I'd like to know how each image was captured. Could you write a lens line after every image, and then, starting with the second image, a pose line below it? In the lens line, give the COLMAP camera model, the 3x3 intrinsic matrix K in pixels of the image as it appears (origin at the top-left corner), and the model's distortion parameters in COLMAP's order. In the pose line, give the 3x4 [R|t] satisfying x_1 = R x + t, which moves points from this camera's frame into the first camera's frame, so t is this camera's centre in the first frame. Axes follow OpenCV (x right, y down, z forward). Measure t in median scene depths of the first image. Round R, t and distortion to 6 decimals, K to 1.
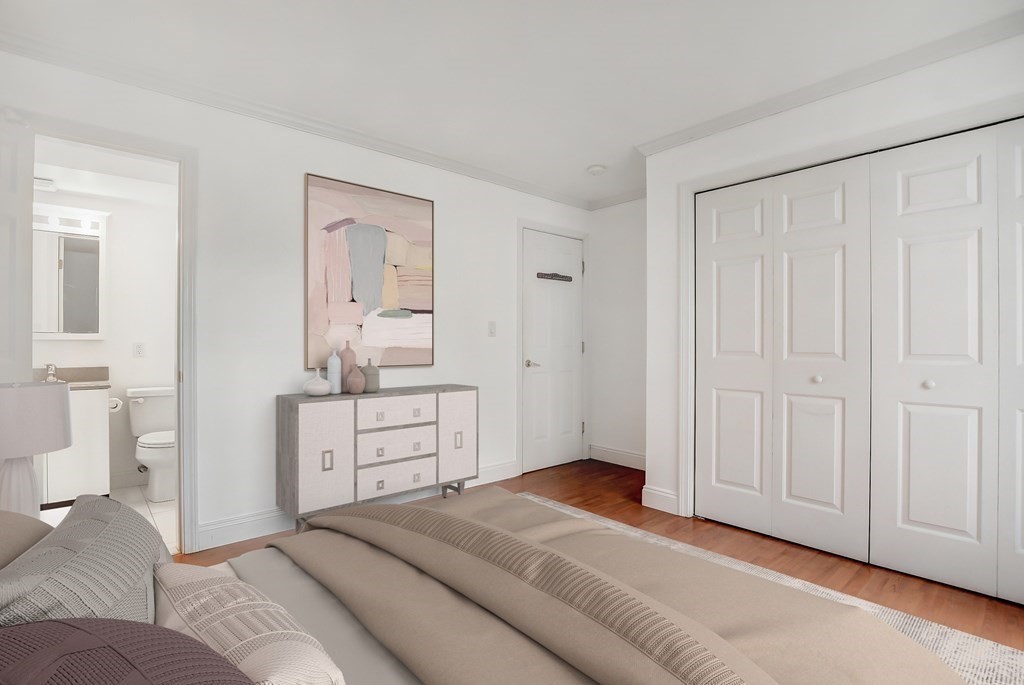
lens RADIAL K [[502.0, 0, 518.9], [0, 502.0, 344.7], [0, 0, 1]] dist [-0.018749, 0.002550]
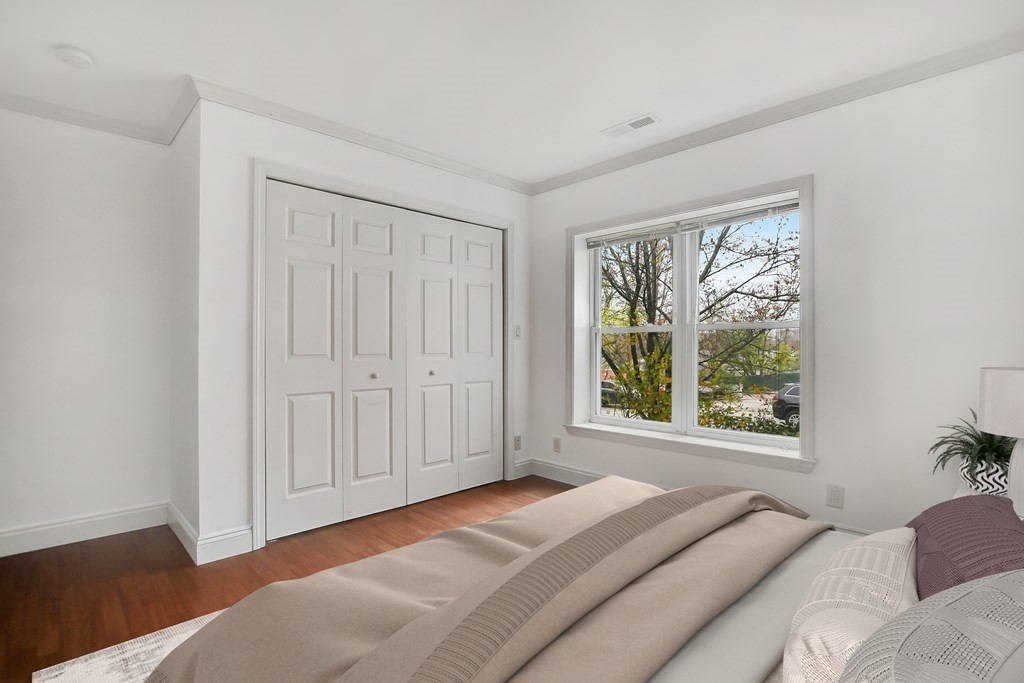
lens RADIAL K [[498.5, 0, 515.8], [0, 498.5, 339.3], [0, 0, 1]] dist [0.020031, -0.004880]
pose [[-0.057783, 0.010826, 0.998270, -0.737334], [-0.004756, 0.999927, -0.011119, -0.009631], [-0.998318, -0.005390, -0.057728, 0.807898]]
